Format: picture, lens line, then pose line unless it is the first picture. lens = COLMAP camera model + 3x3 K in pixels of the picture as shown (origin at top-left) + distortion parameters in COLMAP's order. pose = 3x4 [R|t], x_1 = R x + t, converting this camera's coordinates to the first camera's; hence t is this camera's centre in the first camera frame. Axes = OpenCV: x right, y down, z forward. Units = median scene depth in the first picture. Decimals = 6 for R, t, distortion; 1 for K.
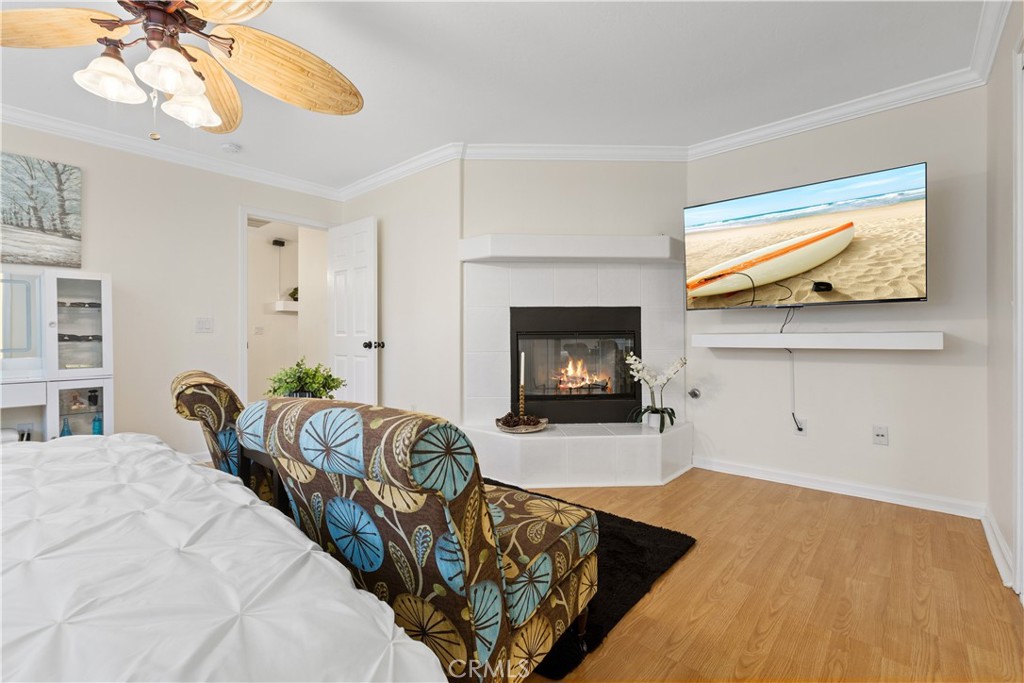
lens RADIAL K [[462.9, 0, 518.2], [0, 462.9, 333.3], [0, 0, 1]] dist [0.005232, -0.001021]
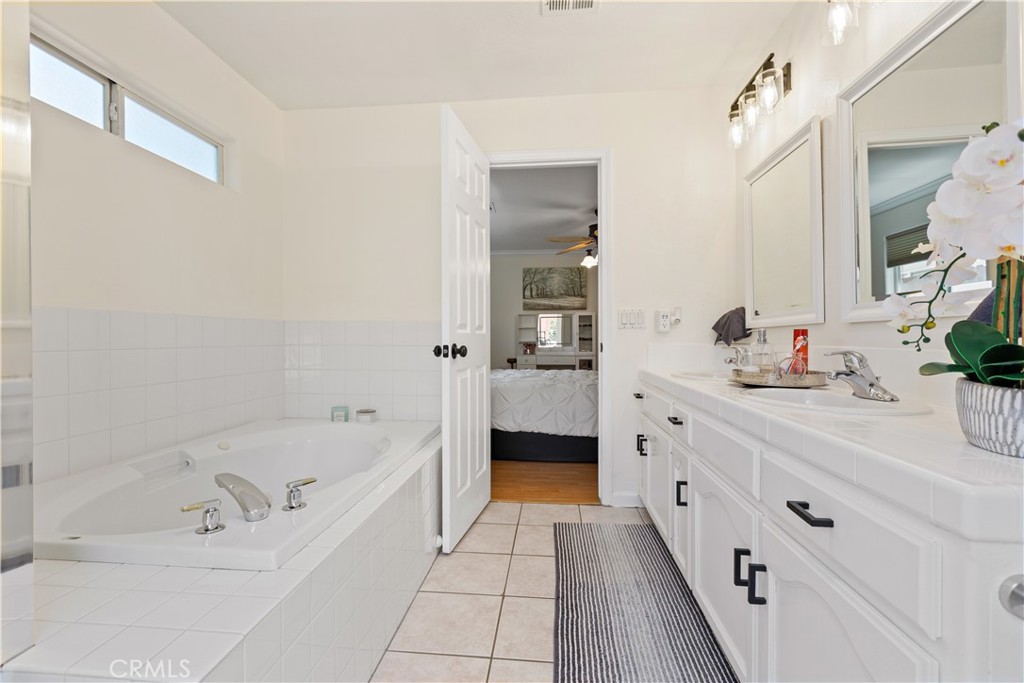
lens RADIAL K [[462.9, 0, 511.5], [0, 462.9, 340.2], [0, 0, 1]] dist [0.005232, -0.001021]
pose [[0.593710, 0.001264, -0.804678, 0.787405], [-0.000446, 0.999999, 0.001242, 0.013300], [0.804679, -0.000378, 0.593710, -0.761704]]
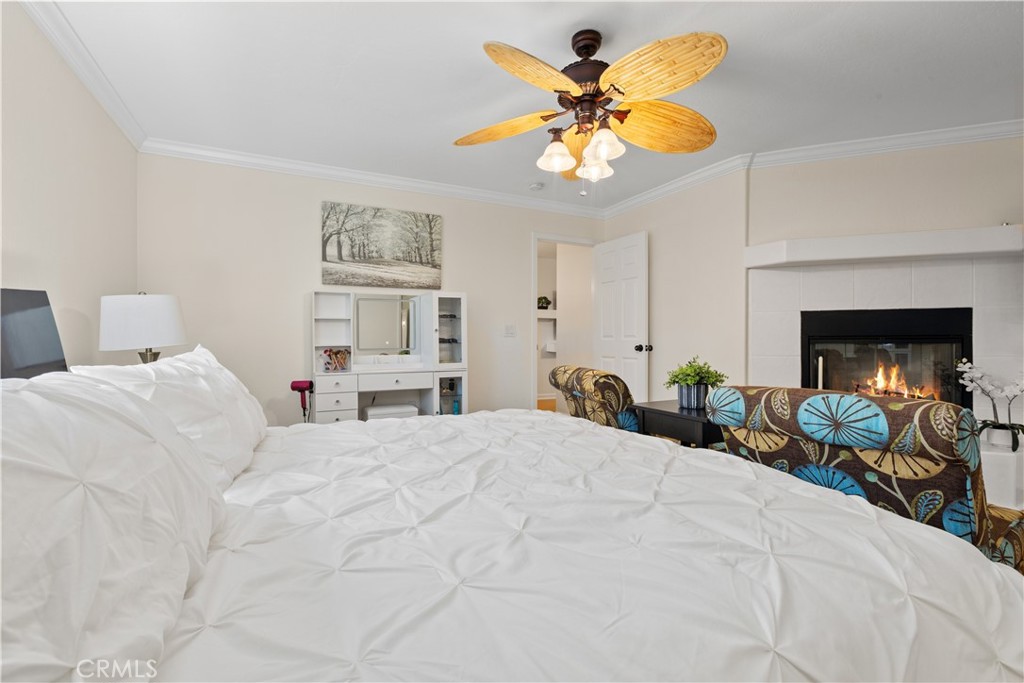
lens RADIAL K [[462.9, 0, 514.5], [0, 462.9, 339.8], [0, 0, 1]] dist [0.005232, -0.001021]
pose [[0.922715, 0.002914, -0.385473, -0.235519], [-0.001309, 0.999989, 0.004426, 0.001048], [0.385482, -0.003579, 0.922709, -0.182528]]
